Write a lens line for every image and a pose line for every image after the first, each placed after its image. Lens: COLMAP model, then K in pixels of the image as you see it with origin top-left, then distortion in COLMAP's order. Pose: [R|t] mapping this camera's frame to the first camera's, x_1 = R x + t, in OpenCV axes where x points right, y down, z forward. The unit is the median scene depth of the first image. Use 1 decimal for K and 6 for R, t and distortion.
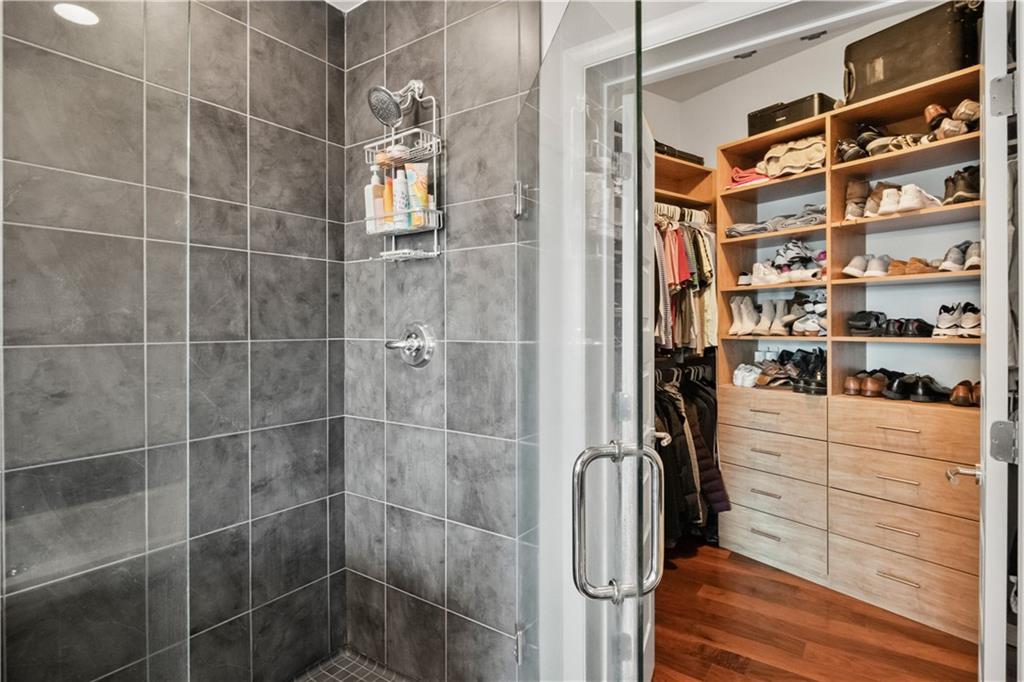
lens RADIAL K [[527.5, 0, 497.1], [0, 527.5, 330.4], [0, 0, 1]] dist [-0.032803, 0.006745]
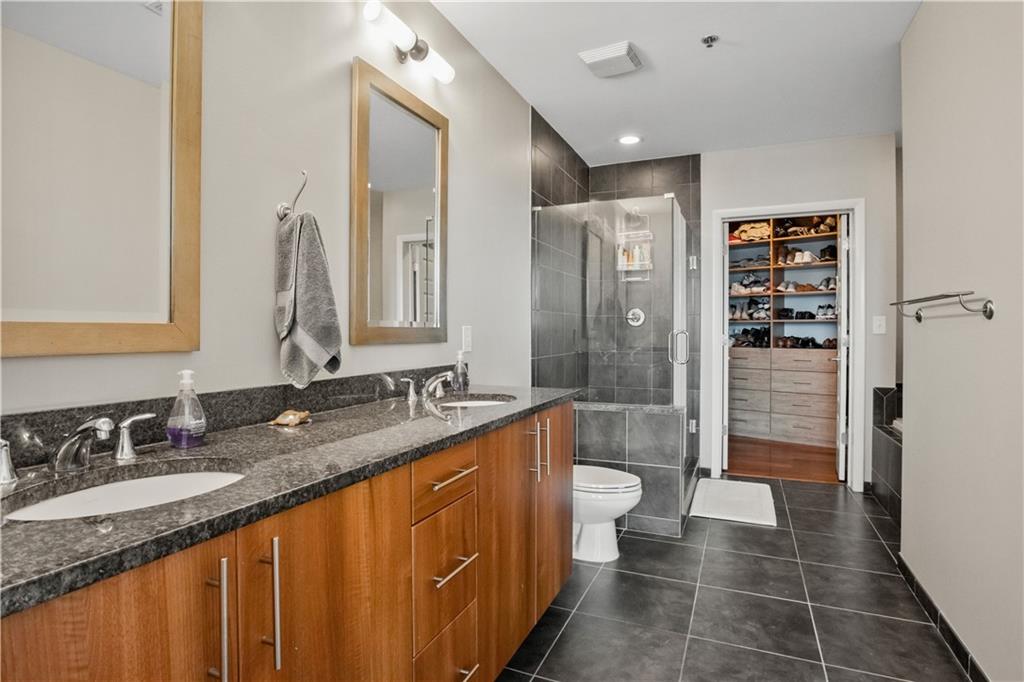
lens RADIAL K [[527.5, 0, 510.1], [0, 527.5, 334.5], [0, 0, 1]] dist [-0.032803, 0.006745]
pose [[0.976693, 0.003043, 0.214621, -0.849521], [-0.003329, 0.999994, 0.000969, 0.072892], [-0.214616, -0.001661, 0.976697, -0.840709]]
